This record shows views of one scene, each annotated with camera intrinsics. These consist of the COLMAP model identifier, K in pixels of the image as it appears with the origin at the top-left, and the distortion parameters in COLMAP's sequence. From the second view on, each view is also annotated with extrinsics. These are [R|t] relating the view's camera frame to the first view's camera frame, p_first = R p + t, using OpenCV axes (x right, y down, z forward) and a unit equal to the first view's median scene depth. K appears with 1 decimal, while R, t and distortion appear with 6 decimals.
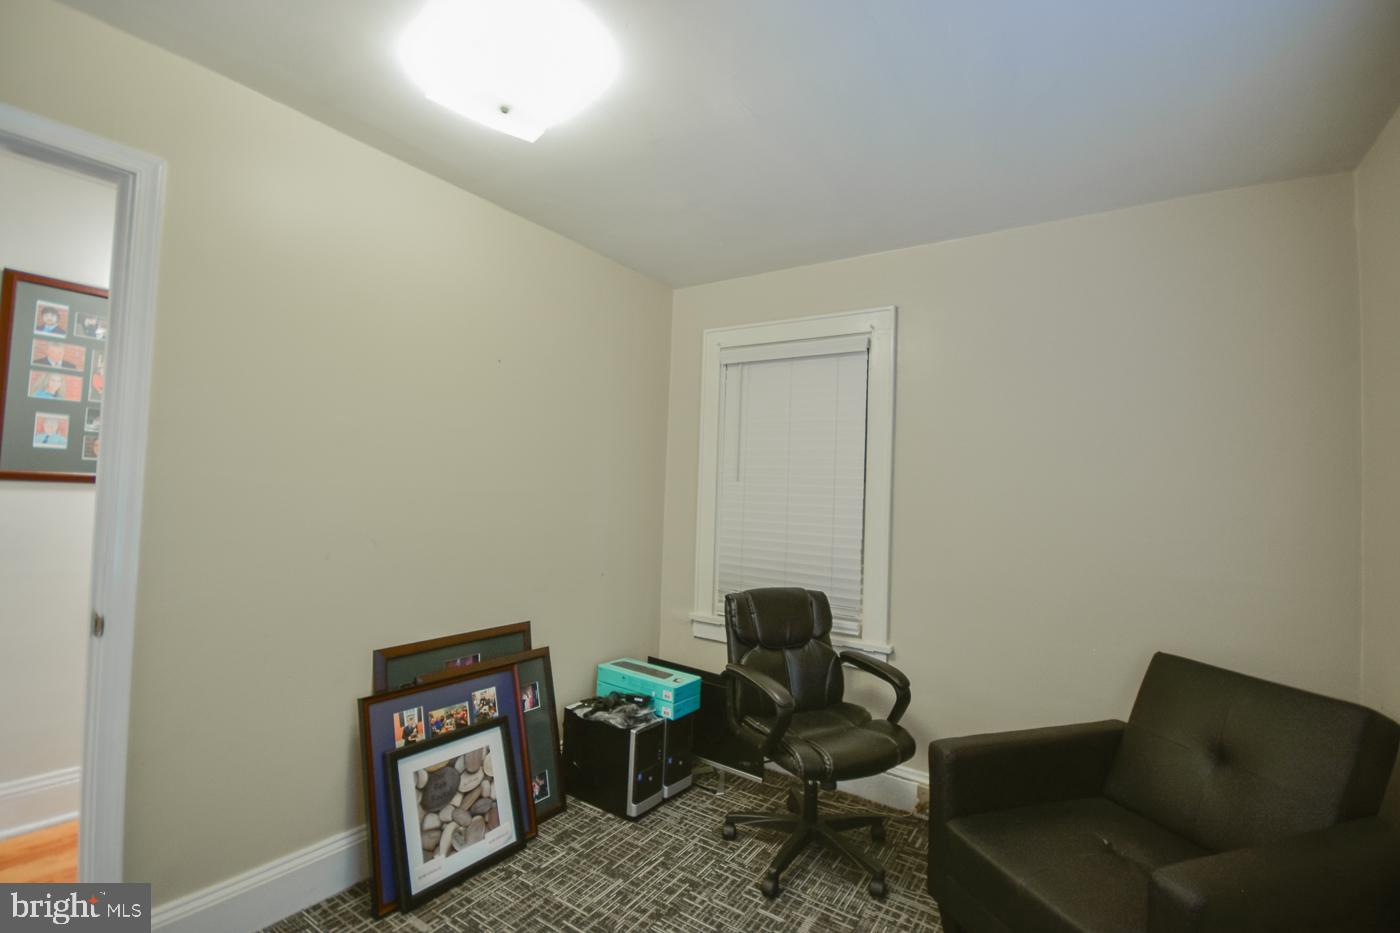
lens RADIAL K [[618.8, 0, 700.0], [0, 618.8, 466.5], [0, 0, 1]] dist [-0.000731, -0.000155]
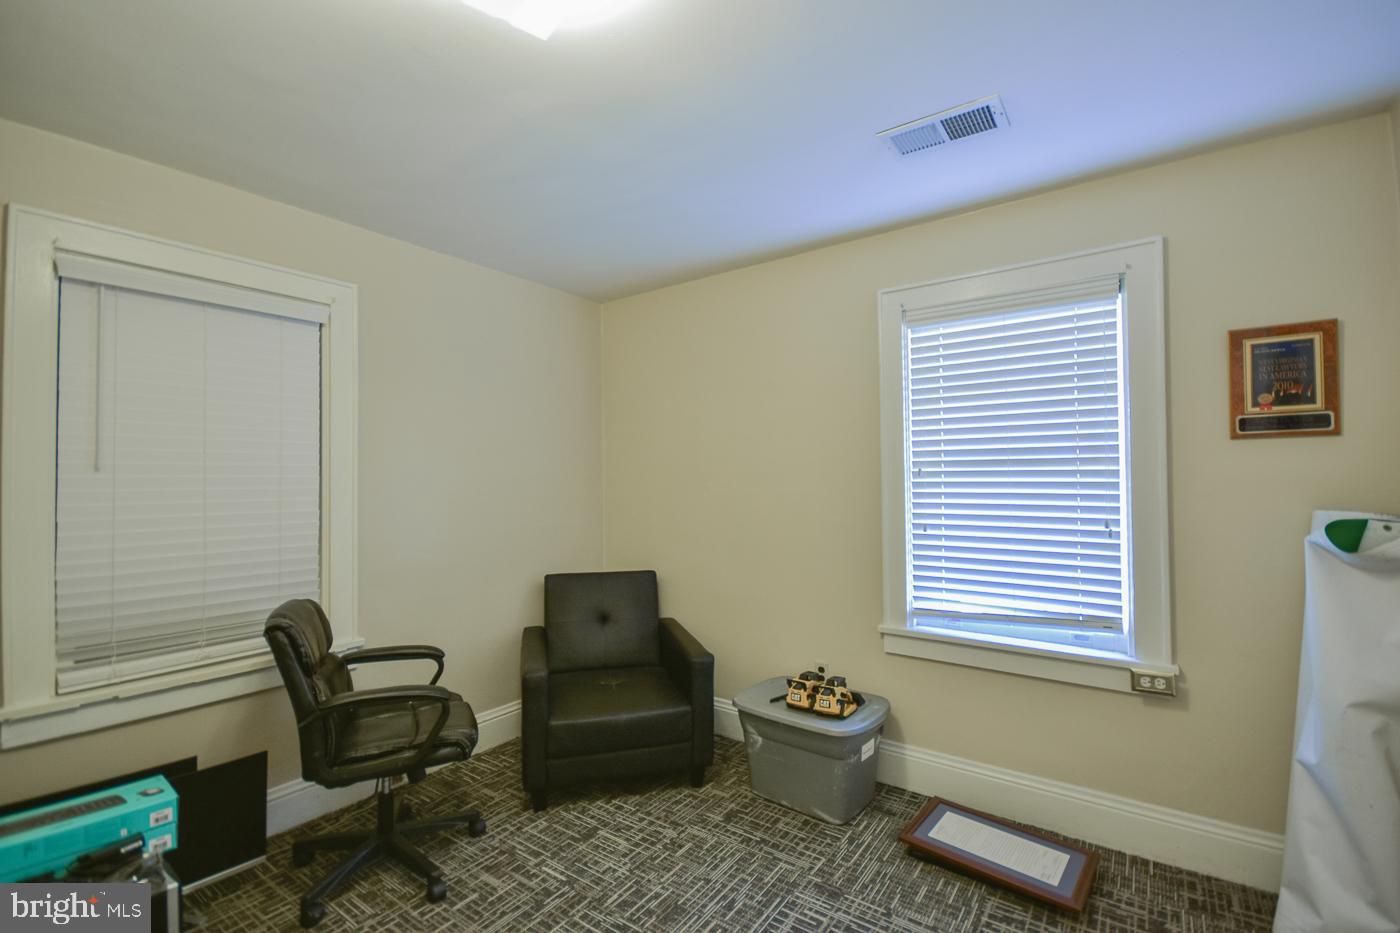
lens RADIAL K [[618.8, 0, 700.0], [0, 618.8, 466.5], [0, 0, 1]] dist [-0.000731, -0.000155]
pose [[0.030105, 0.006919, 0.999523, -0.644314], [0.026766, 0.999612, -0.007726, 0.046734], [-0.999188, 0.026986, 0.029908, 0.444912]]
